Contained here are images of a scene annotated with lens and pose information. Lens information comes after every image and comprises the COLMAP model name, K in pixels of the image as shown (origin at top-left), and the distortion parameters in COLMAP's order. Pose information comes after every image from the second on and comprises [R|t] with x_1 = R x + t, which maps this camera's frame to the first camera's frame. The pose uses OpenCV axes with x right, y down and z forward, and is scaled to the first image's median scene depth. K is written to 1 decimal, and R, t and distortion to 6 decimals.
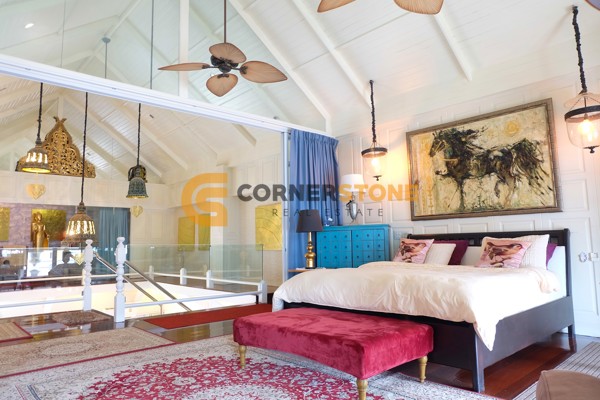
lens RADIAL K [[413.4, 0, 307.4], [0, 413.4, 200.2], [0, 0, 1]] dist [-0.061618, 0.055024]
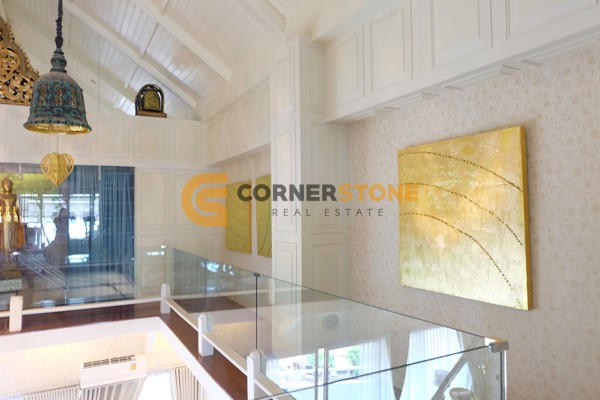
lens RADIAL K [[413.4, 0, 307.4], [0, 413.4, 200.2], [0, 0, 1]] dist [-0.061618, 0.055024]
pose [[0.971462, 0.000938, -0.237192, -0.105030], [0.018504, 0.996645, 0.079726, 0.025769], [0.236471, -0.081840, 0.968186, 0.599162]]
